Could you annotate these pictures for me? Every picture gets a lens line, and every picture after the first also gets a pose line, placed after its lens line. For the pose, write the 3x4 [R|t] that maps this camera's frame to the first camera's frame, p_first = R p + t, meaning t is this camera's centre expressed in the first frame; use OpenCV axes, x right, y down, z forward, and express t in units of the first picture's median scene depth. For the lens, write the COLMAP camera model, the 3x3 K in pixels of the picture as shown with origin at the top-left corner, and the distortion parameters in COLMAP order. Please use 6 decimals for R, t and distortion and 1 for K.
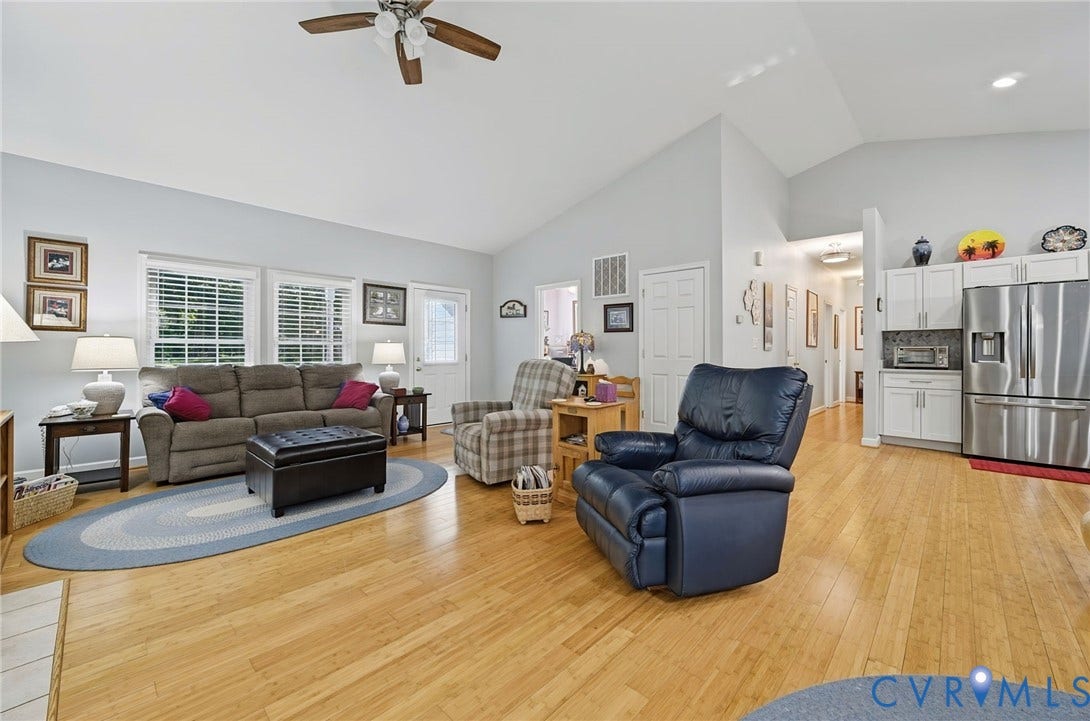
lens RADIAL K [[435.5, 0, 547.6], [0, 435.5, 350.5], [0, 0, 1]] dist [-0.001400, -0.000388]
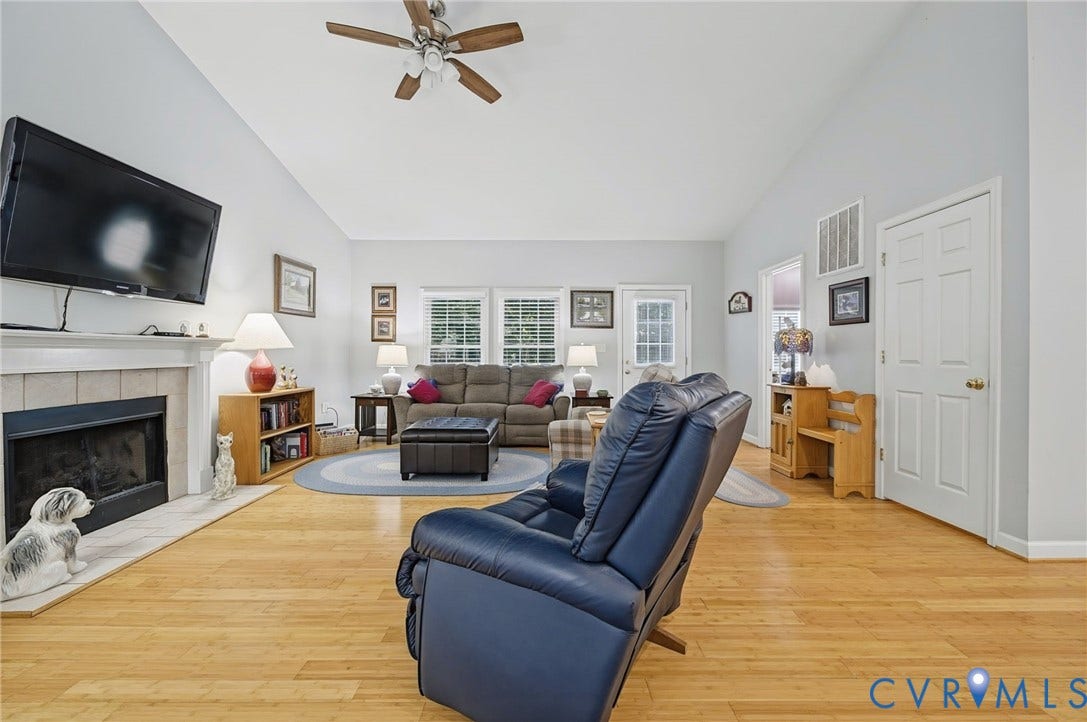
lens RADIAL K [[430.7, 0, 546.1], [0, 430.7, 356.6], [0, 0, 1]] dist [-0.003707, -0.000209]
pose [[0.686783, 0.002803, -0.726857, 0.354239], [0.001938, 0.999982, 0.005687, 0.002408], [0.726860, -0.005314, 0.686765, 0.245018]]
